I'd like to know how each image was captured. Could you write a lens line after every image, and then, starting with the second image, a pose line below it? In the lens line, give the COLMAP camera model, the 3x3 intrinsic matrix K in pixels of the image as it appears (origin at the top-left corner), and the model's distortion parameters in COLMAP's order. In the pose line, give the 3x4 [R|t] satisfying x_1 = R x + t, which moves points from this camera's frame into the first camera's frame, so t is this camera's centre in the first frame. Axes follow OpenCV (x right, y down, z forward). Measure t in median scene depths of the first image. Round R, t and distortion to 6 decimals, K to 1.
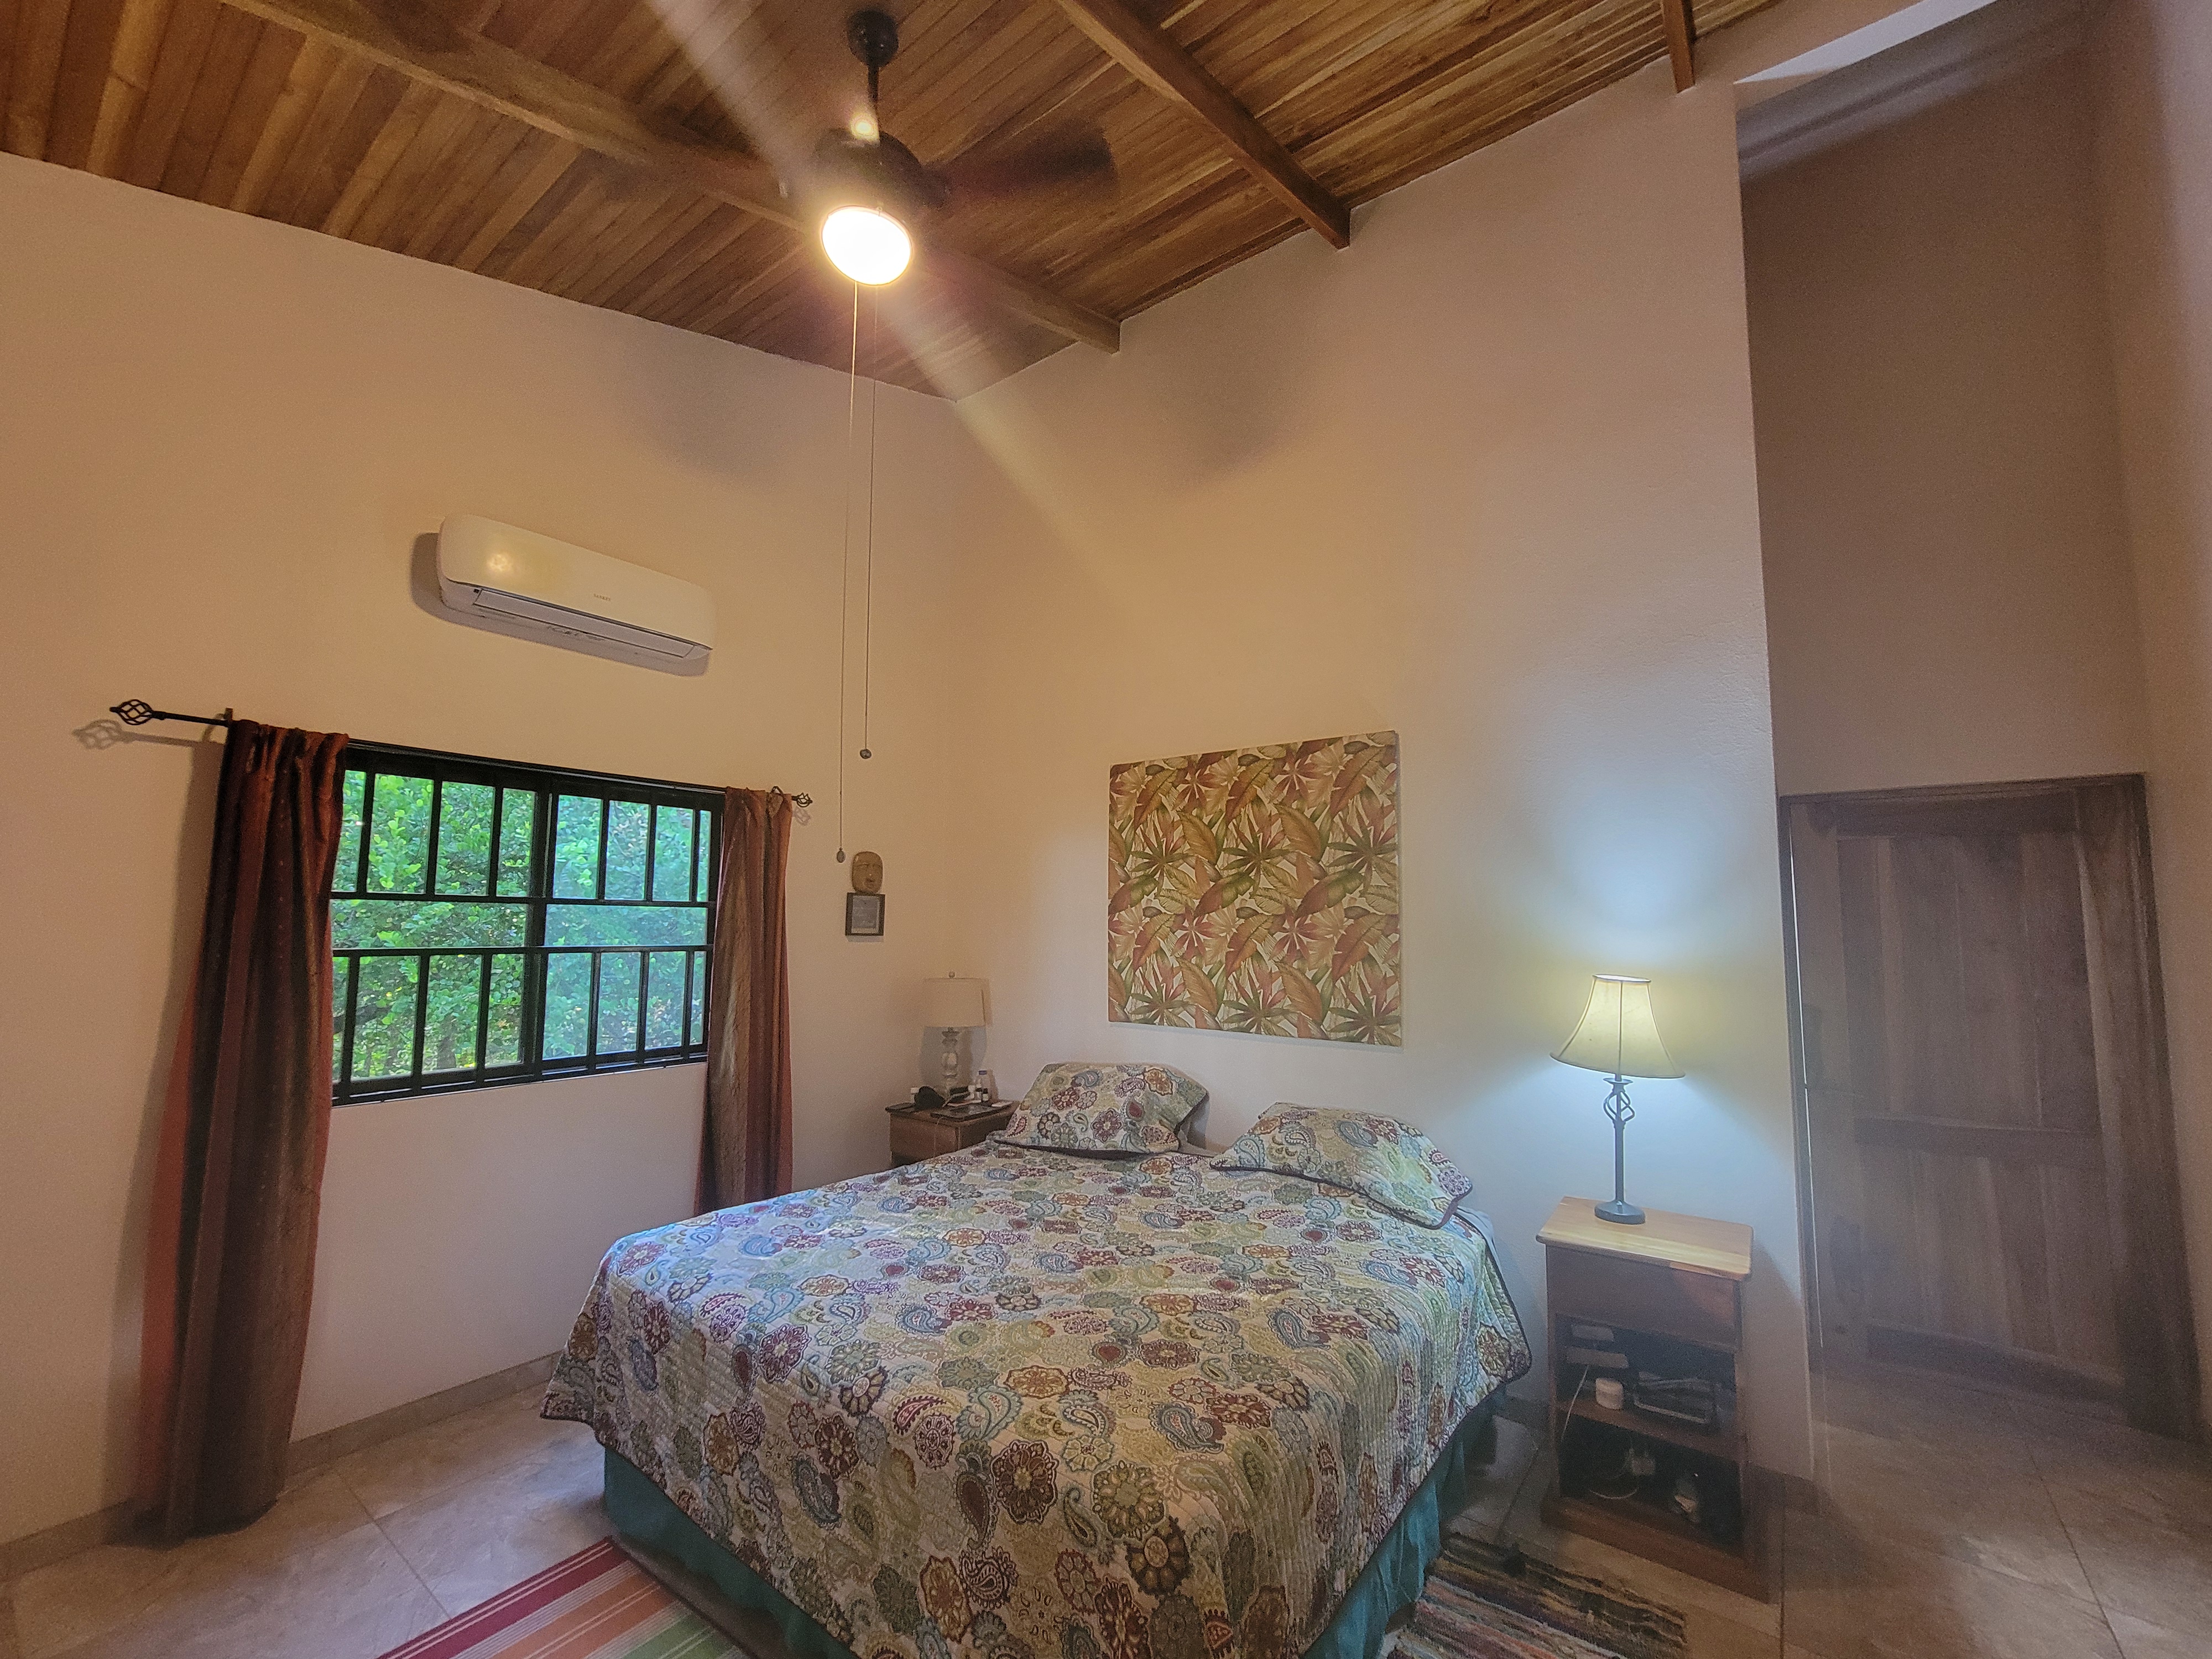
lens RADIAL K [[900.6, 0, 1118.7], [0, 900.6, 842.6], [0, 0, 1]] dist [-0.019871, -0.000112]
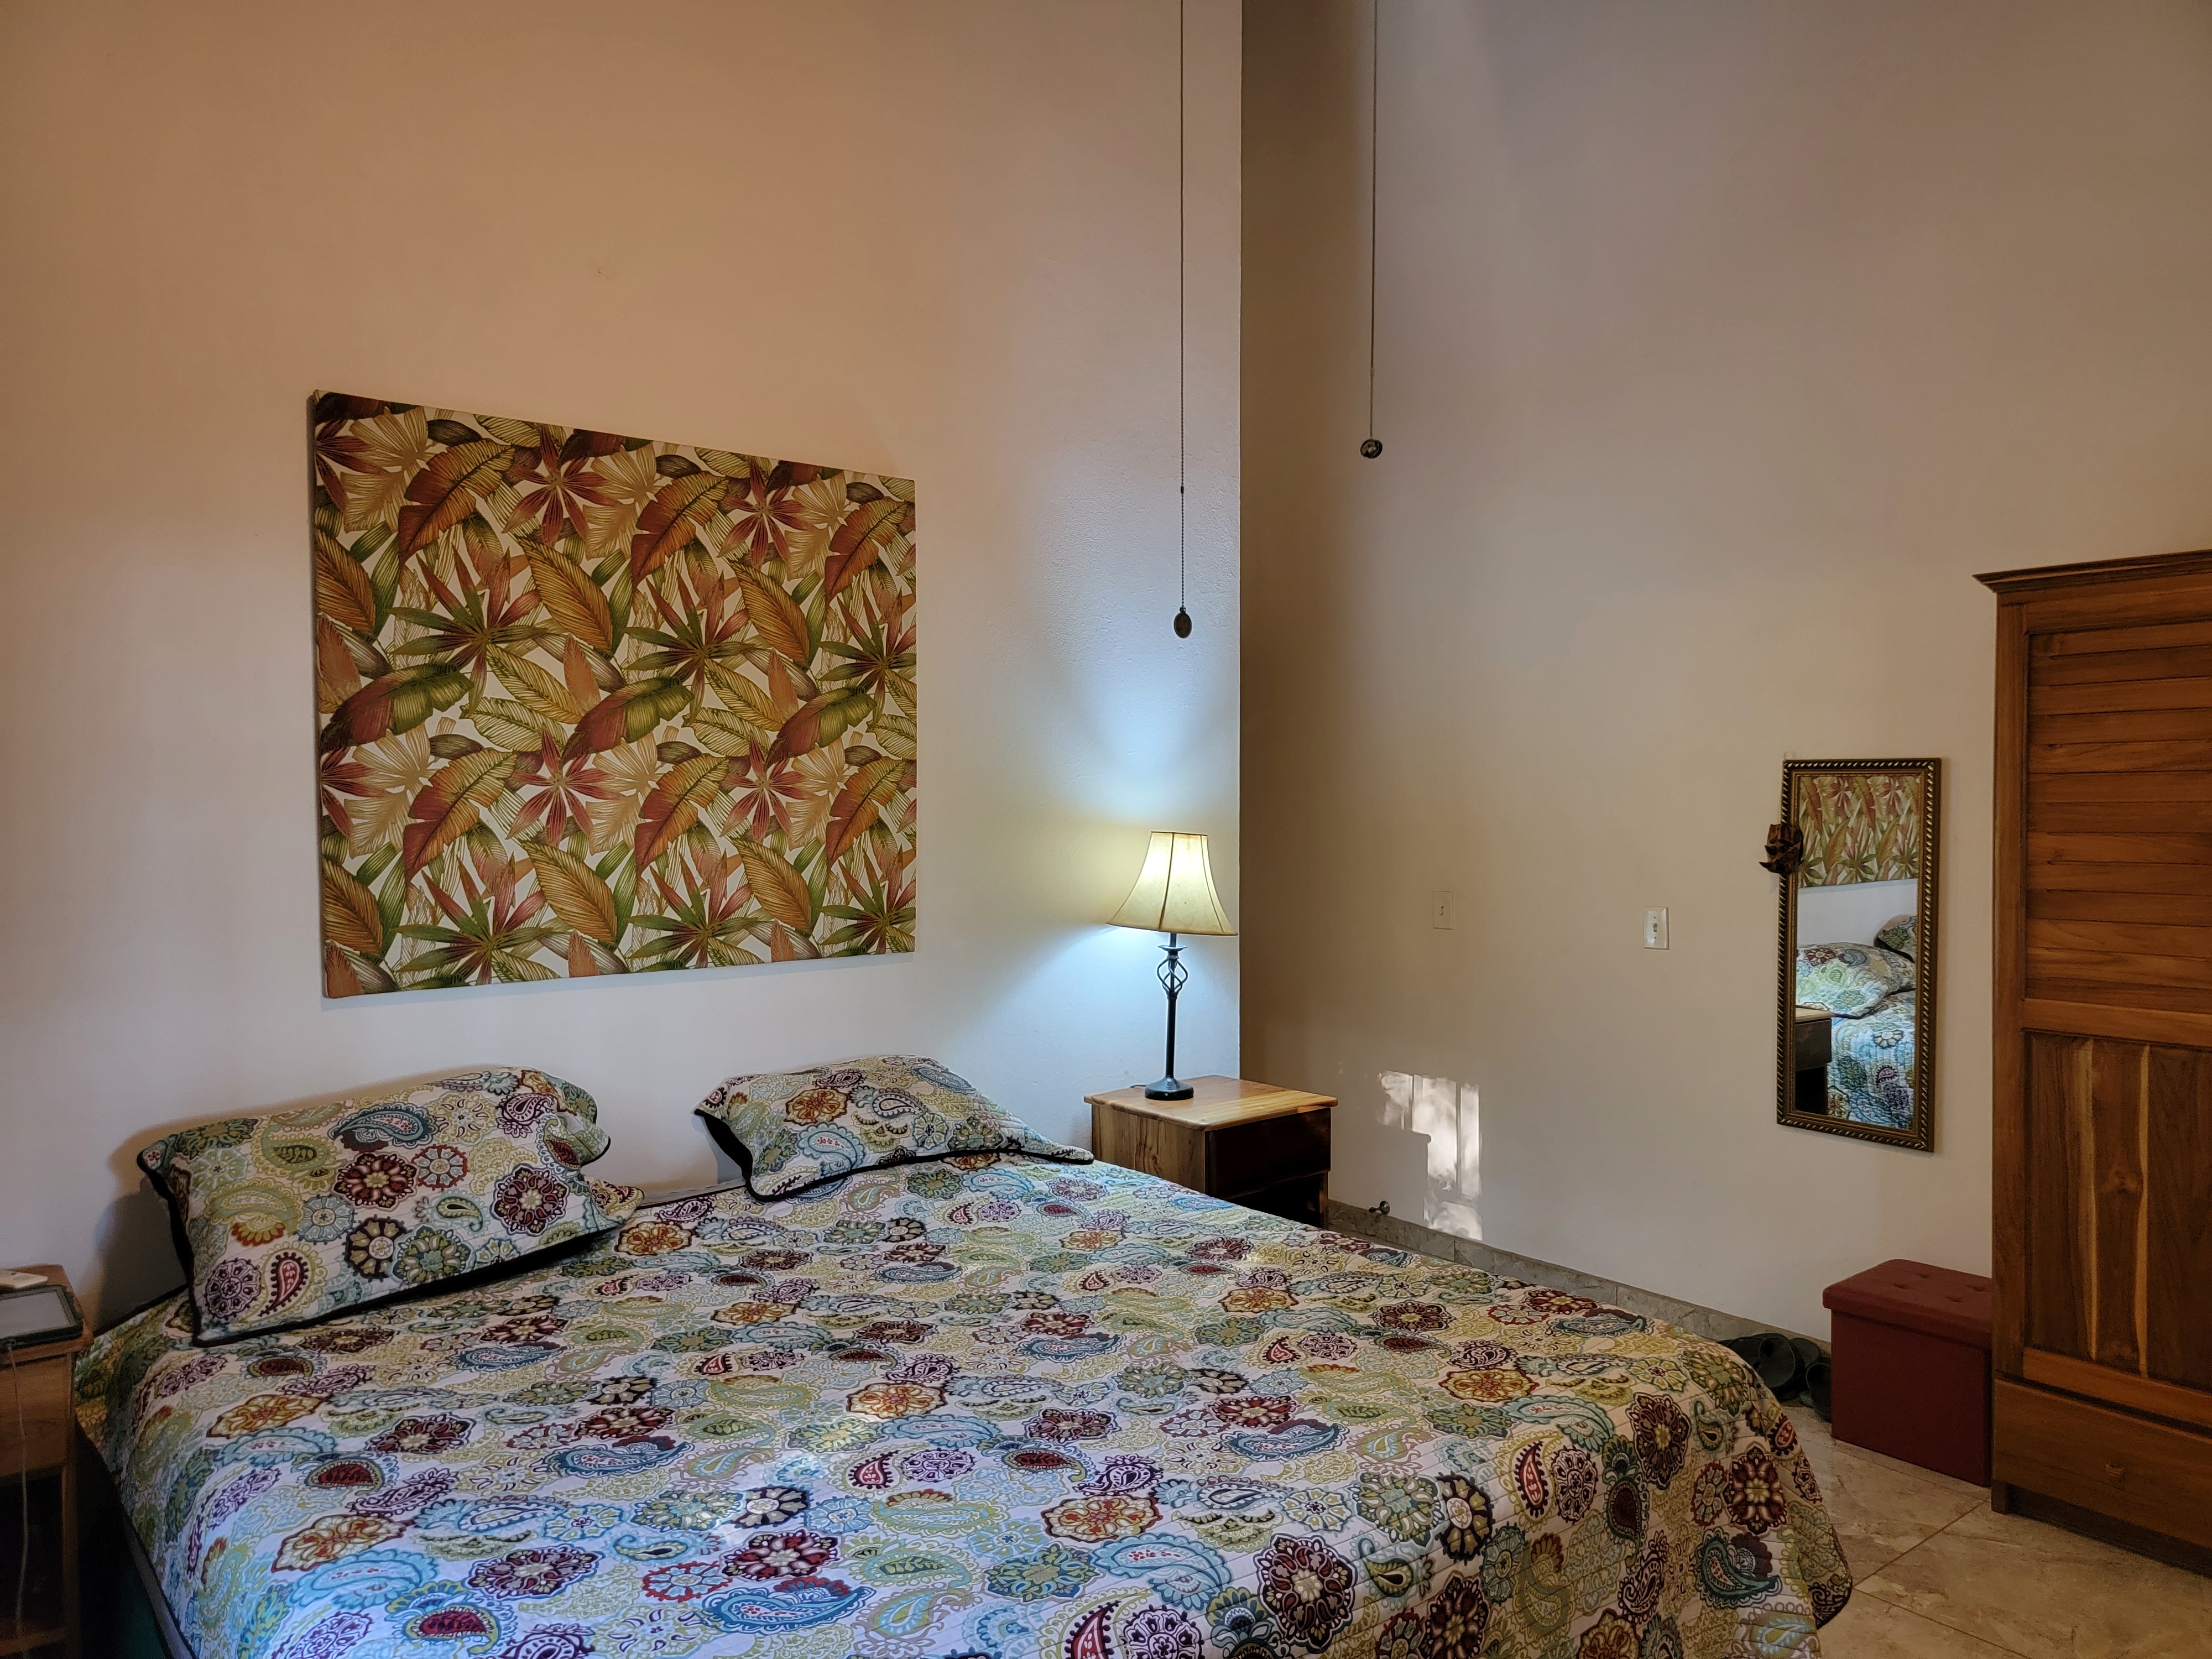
lens RADIAL K [[1536.9, 0, 1121.9], [0, 1536.9, 831.3], [0, 0, 1]] dist [0.093405, -0.075610]
pose [[0.249539, -0.038999, 0.967579, -0.766647], [-0.091359, 0.993784, 0.063617, 0.044892], [-0.964046, -0.104272, 0.244425, 0.552872]]
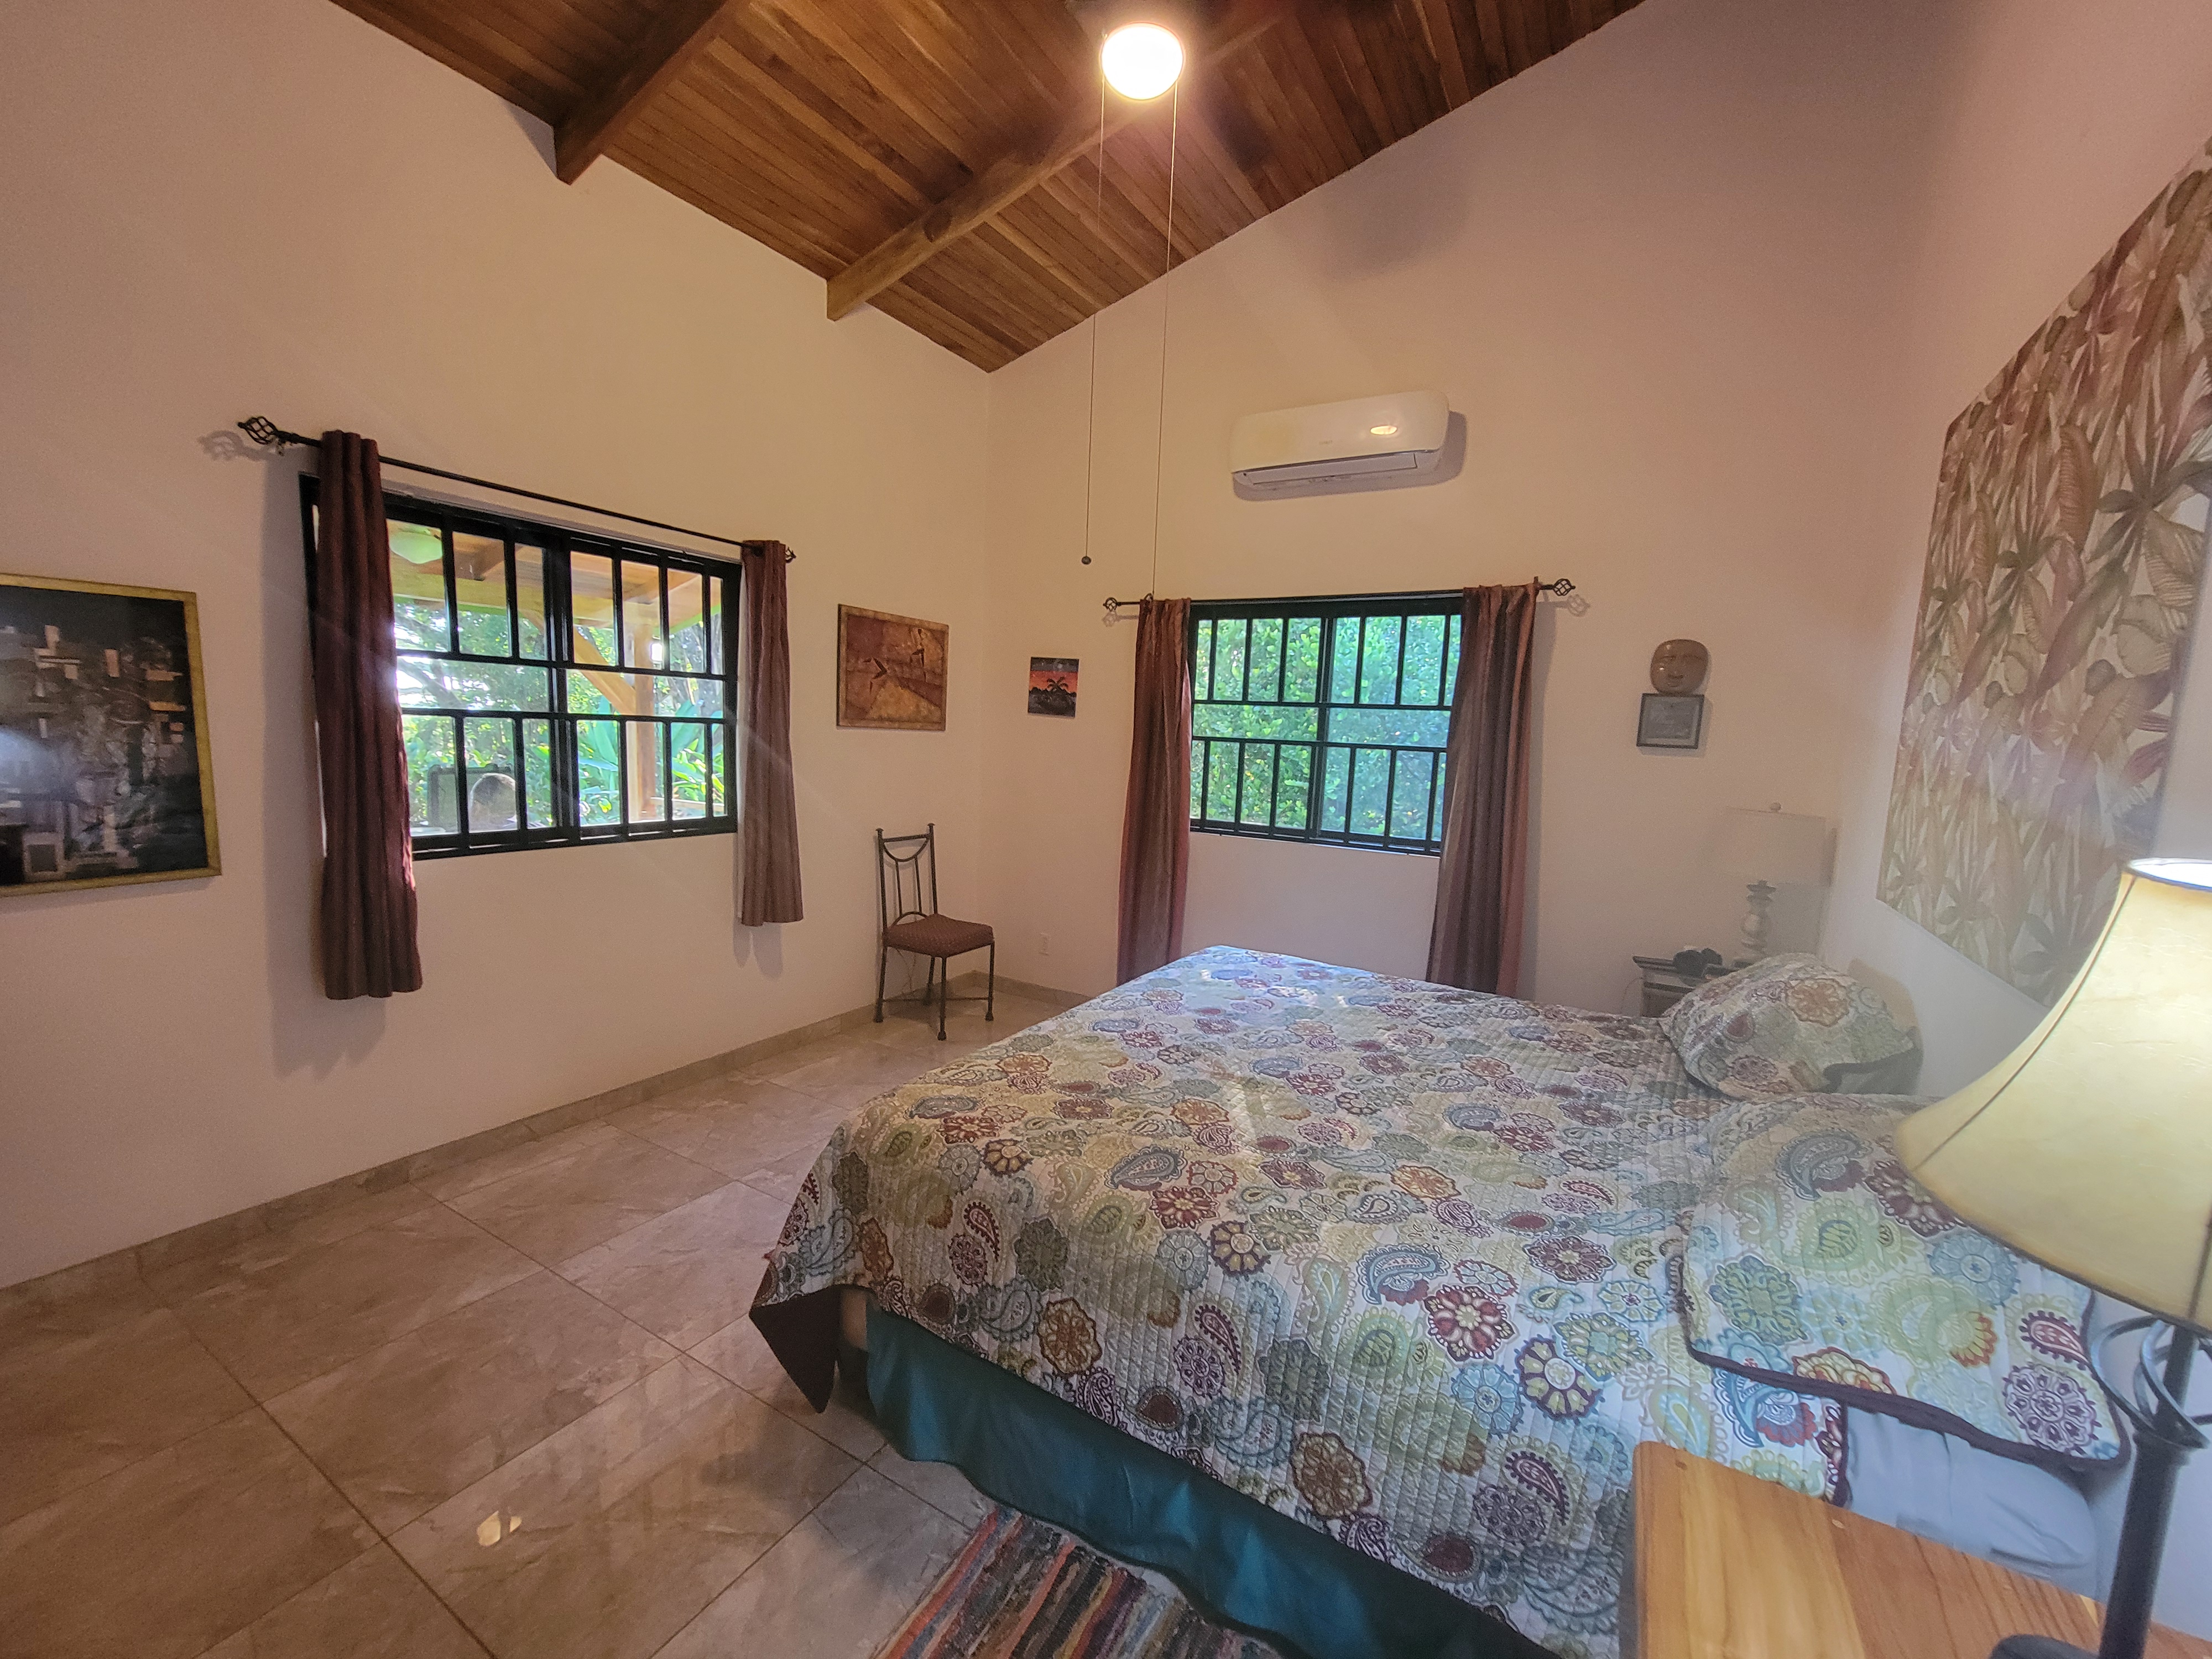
lens RADIAL K [[915.4, 0, 1106.8], [0, 915.4, 847.0], [0, 0, 1]] dist [-0.000240, 0.000314]
pose [[0.102731, 0.127563, -0.986496, 0.619012], [0.049896, 0.989834, 0.133191, 0.074128], [0.993457, -0.062905, 0.095322, 0.546579]]
